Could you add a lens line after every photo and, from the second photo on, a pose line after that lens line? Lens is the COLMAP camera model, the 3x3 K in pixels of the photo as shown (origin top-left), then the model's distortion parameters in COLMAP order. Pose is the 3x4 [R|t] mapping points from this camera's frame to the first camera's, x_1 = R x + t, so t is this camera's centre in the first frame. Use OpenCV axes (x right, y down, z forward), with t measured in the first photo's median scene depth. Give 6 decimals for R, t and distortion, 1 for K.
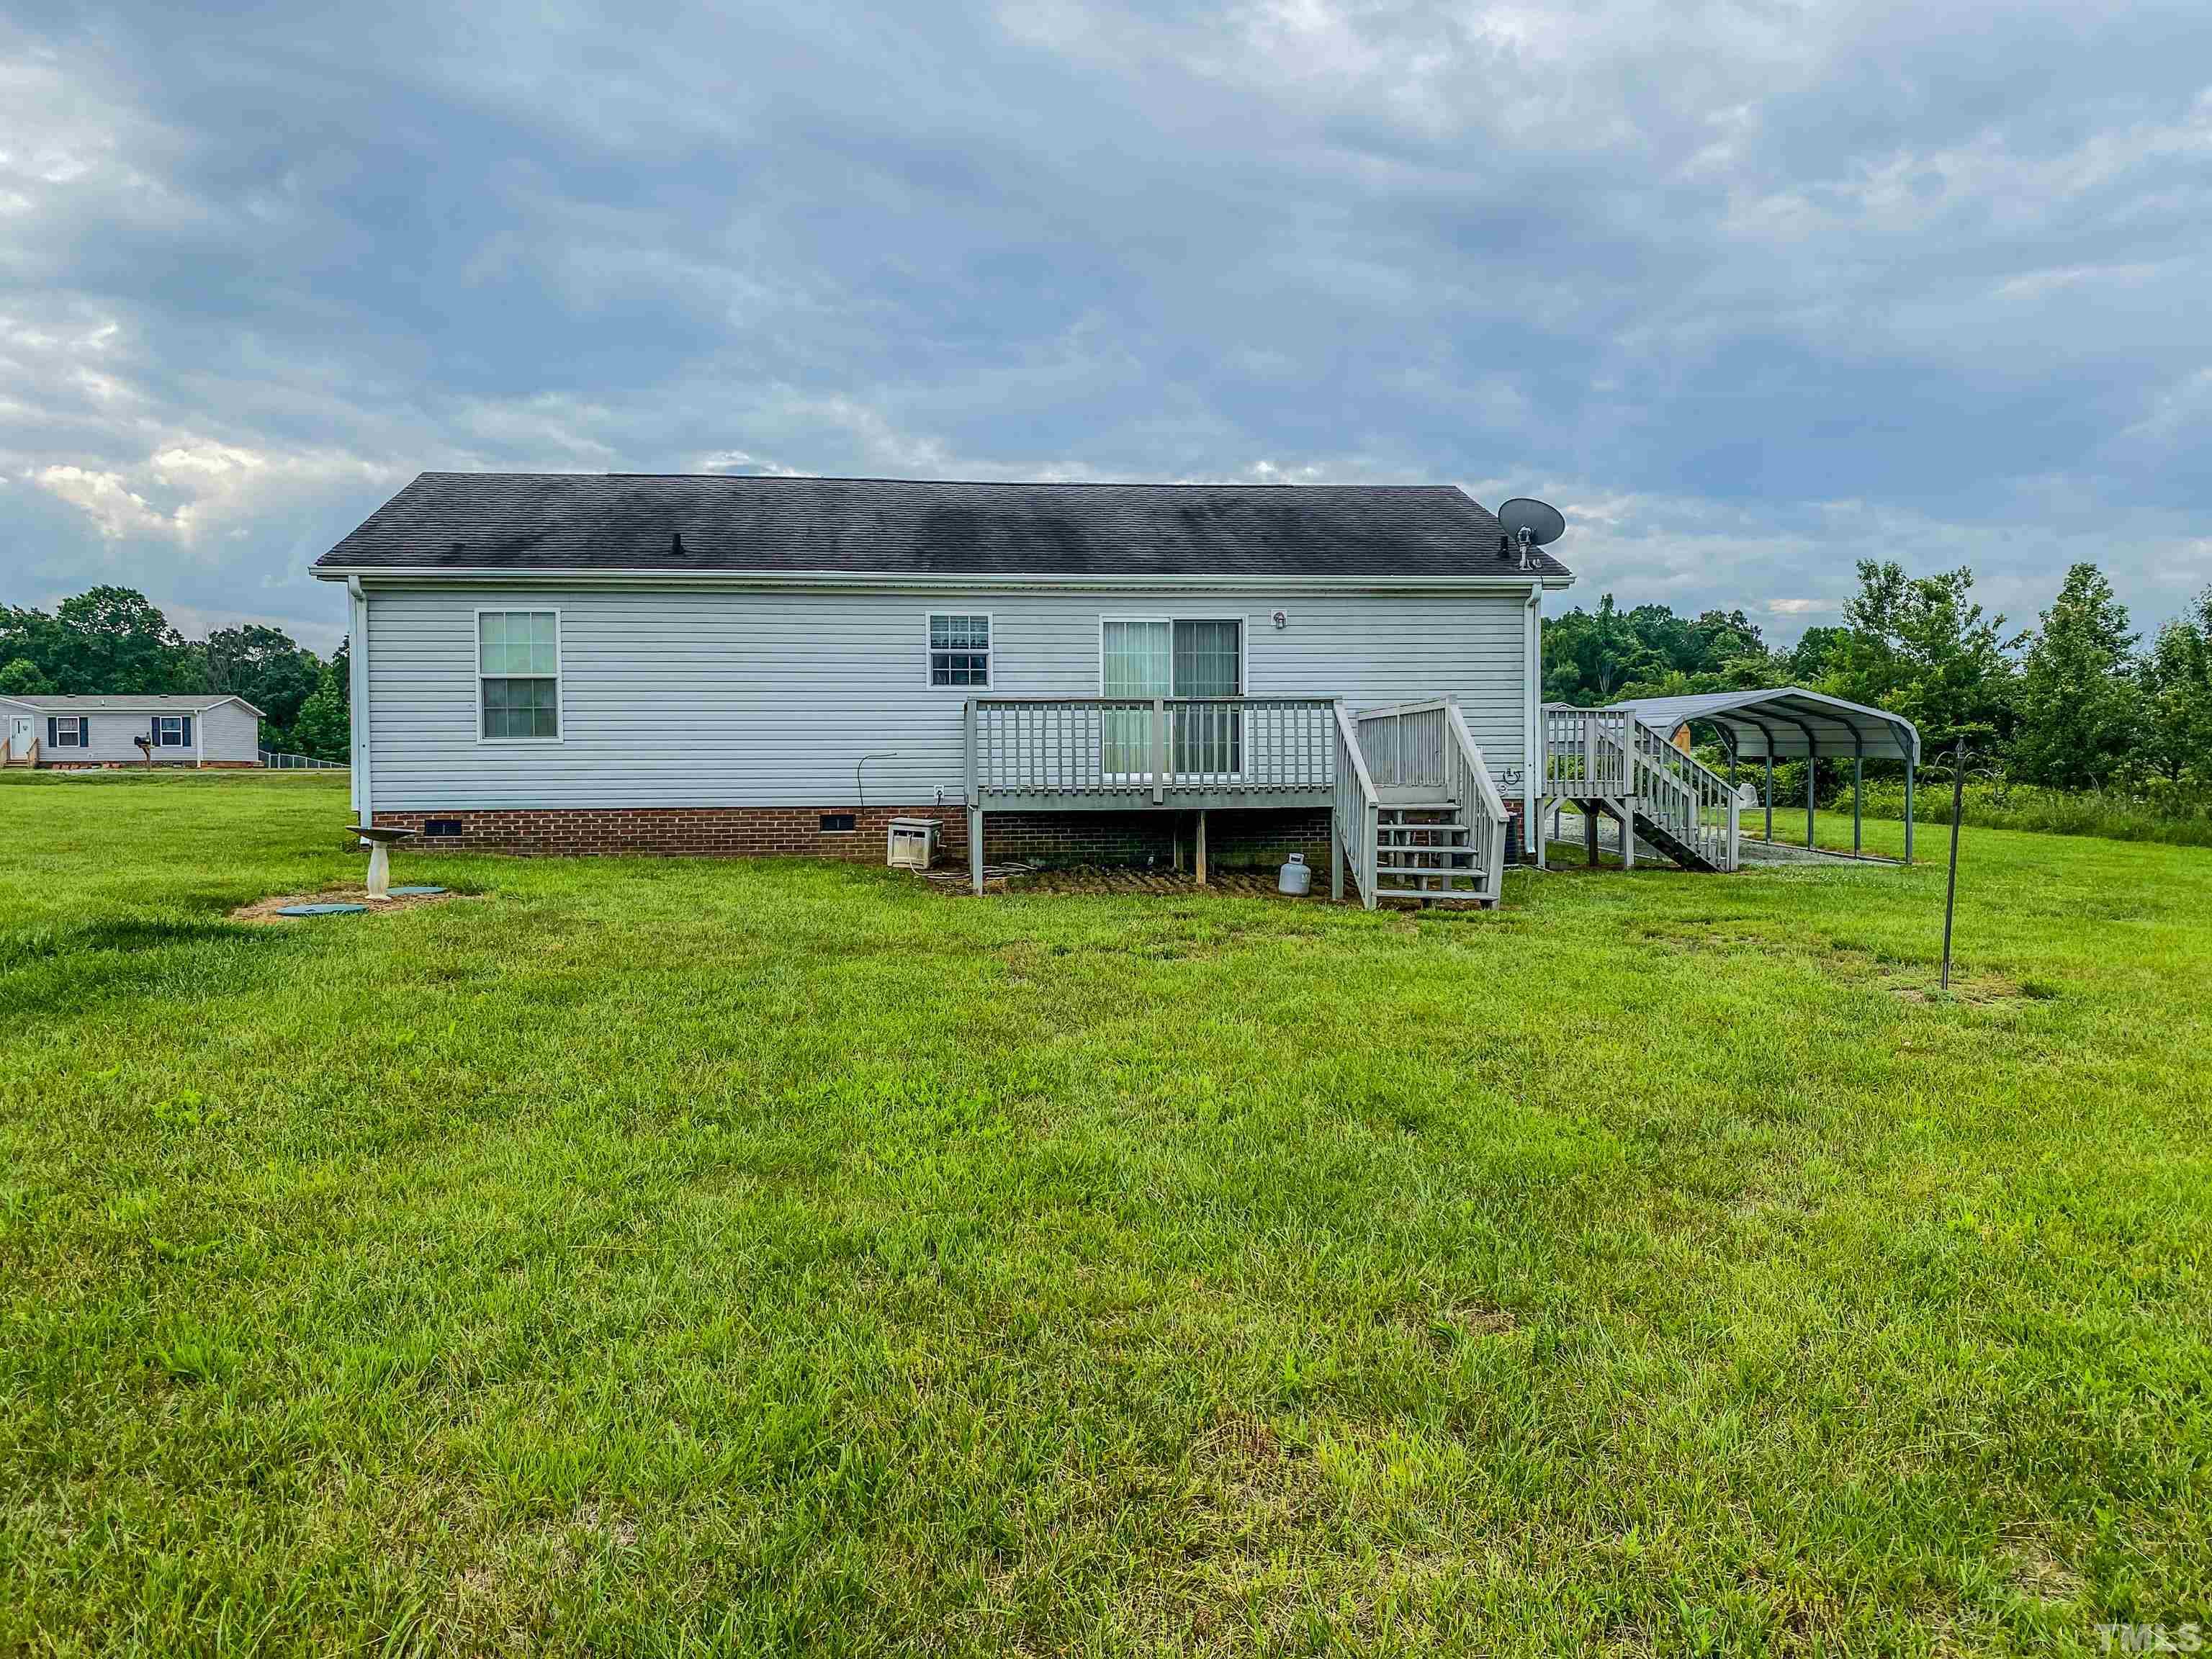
lens RADIAL K [[1703.9, 0, 1117.7], [0, 1703.9, 826.4], [0, 0, 1]] dist [0.001799, -0.007481]
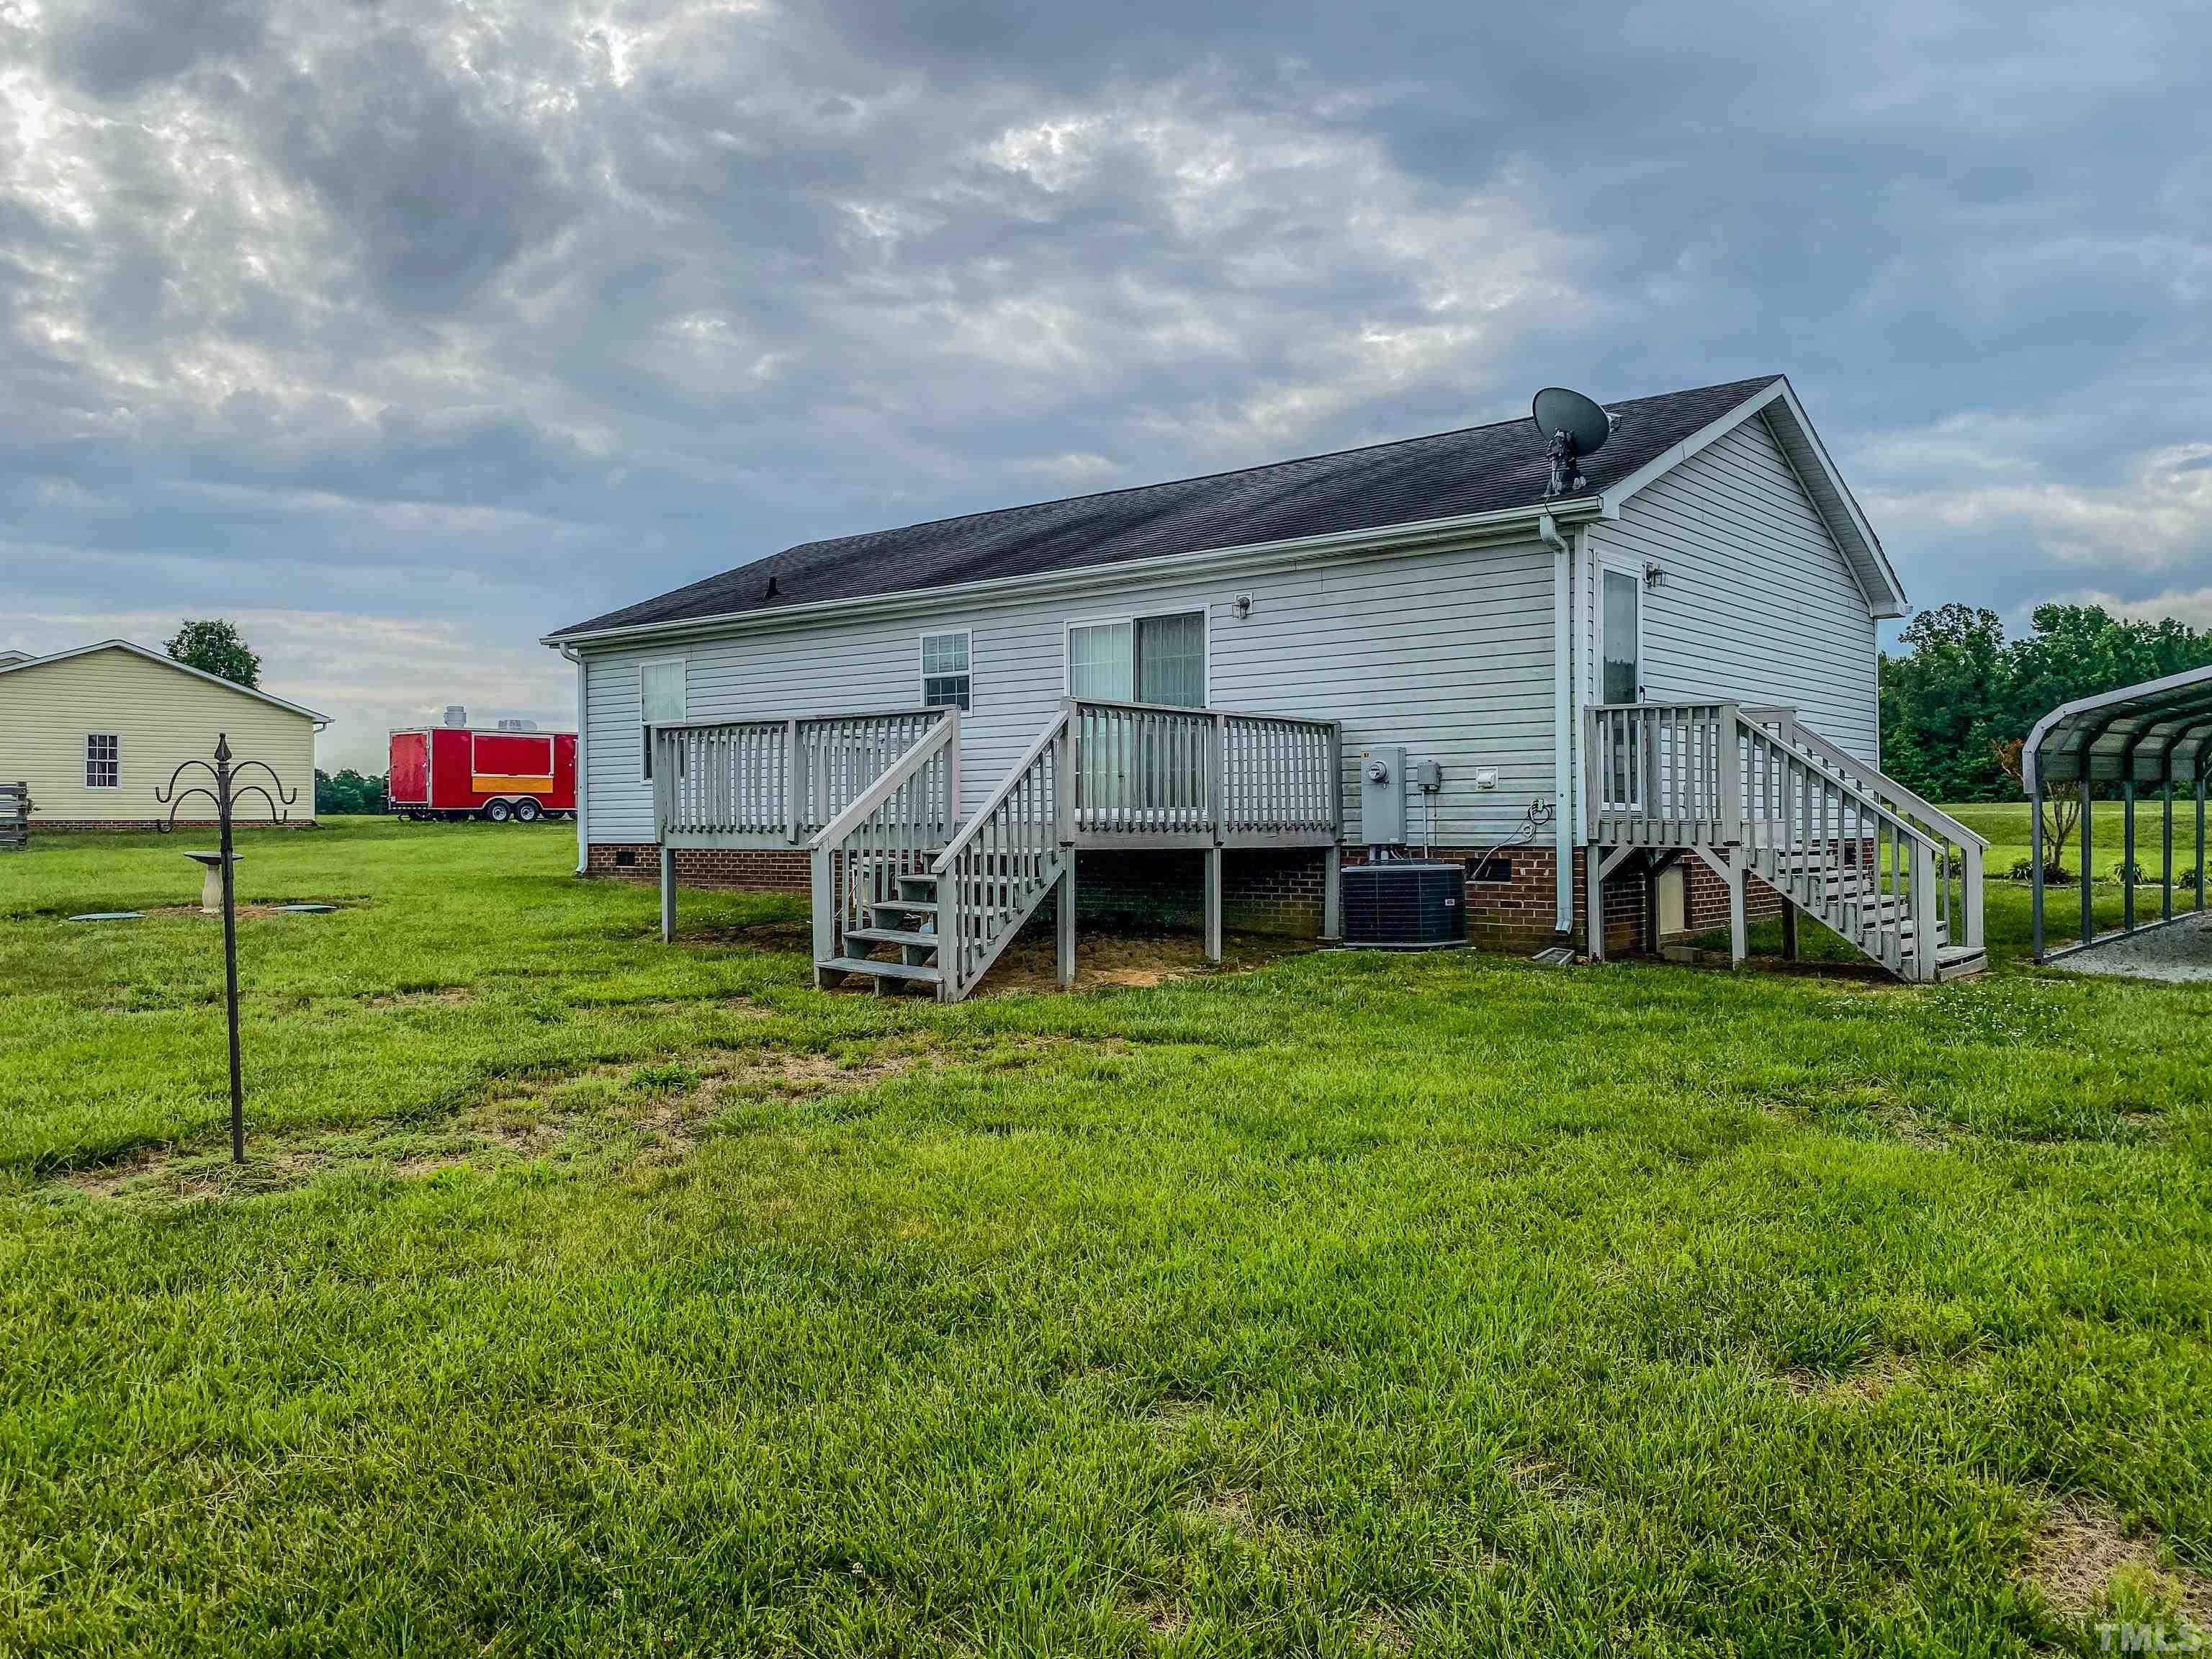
lens RADIAL K [[1671.1, 0, 1103.9], [0, 1671.1, 836.1], [0, 0, 1]] dist [0.007877, 0.004003]
pose [[0.677632, 0.010776, -0.735322, 0.613499], [-0.024666, 0.999663, -0.008081, -0.010800], [0.734988, 0.023613, 0.677669, 0.451446]]
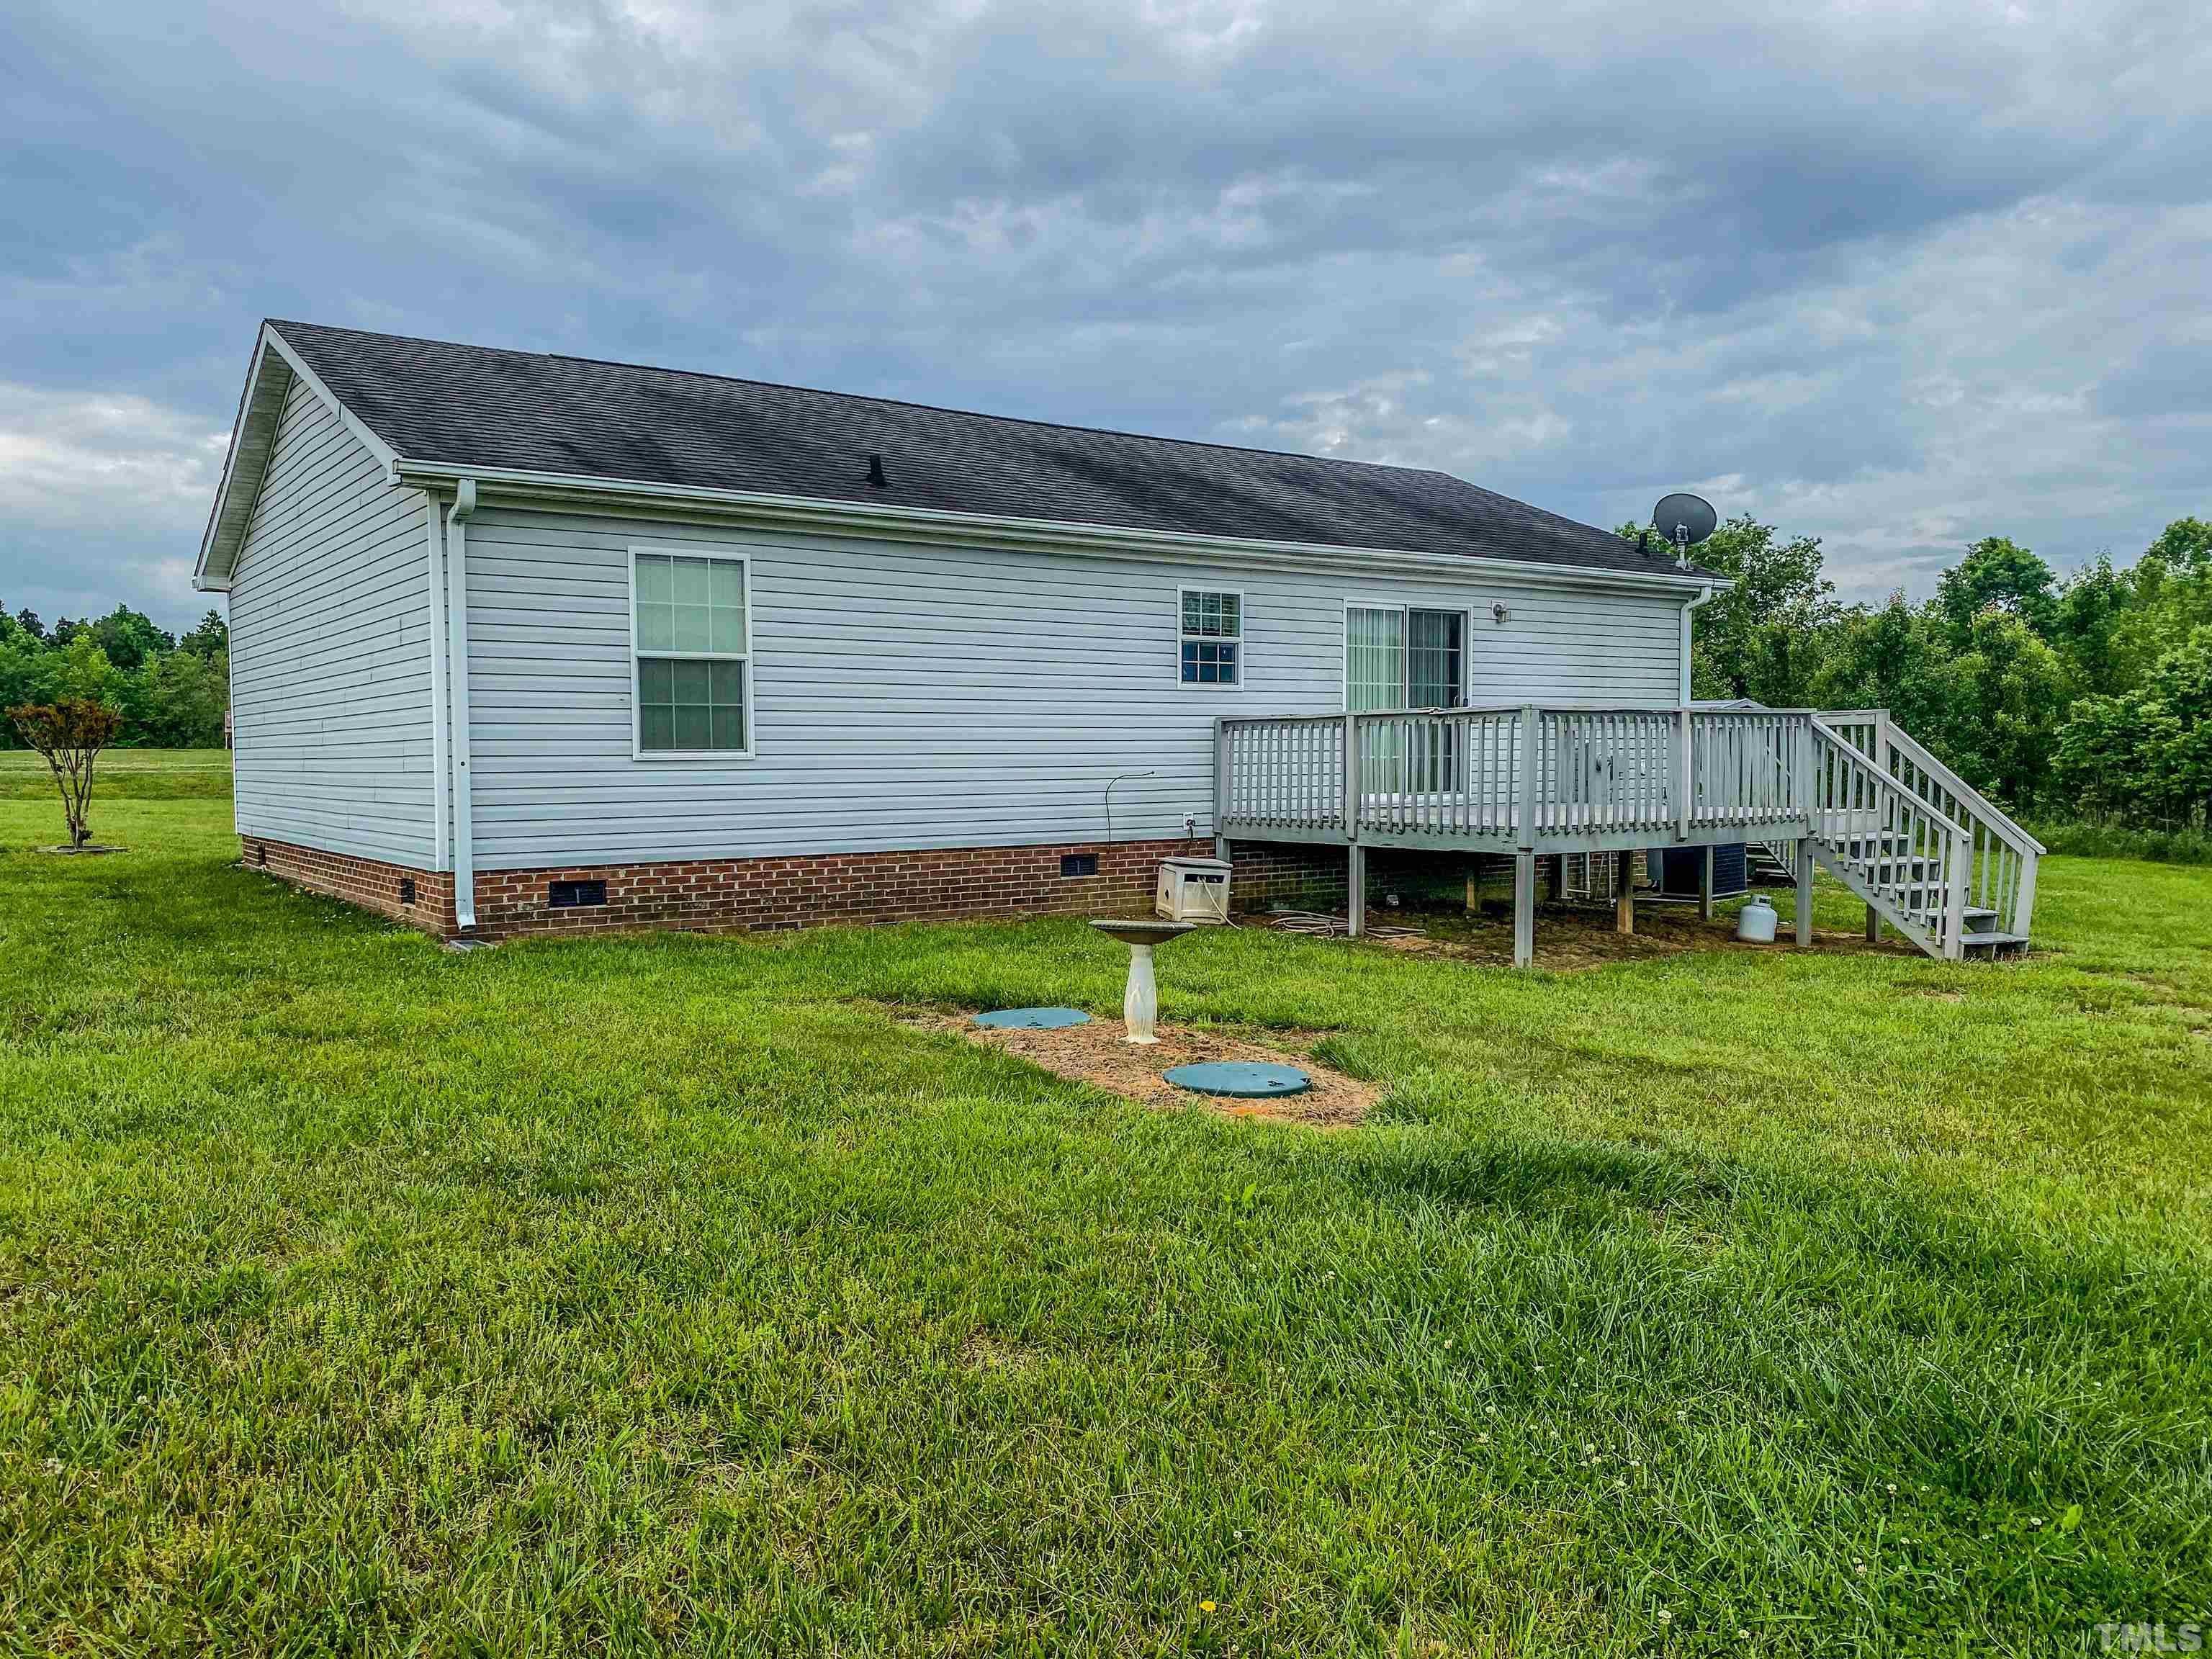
lens RADIAL K [[1671.1, 0, 1103.9], [0, 1671.1, 836.1], [0, 0, 1]] dist [0.007877, 0.004003]
pose [[0.887550, -0.020935, 0.460235, -0.479804], [0.014075, 0.999733, 0.018333, -0.027415], [-0.460496, -0.009793, 0.887608, 0.342425]]
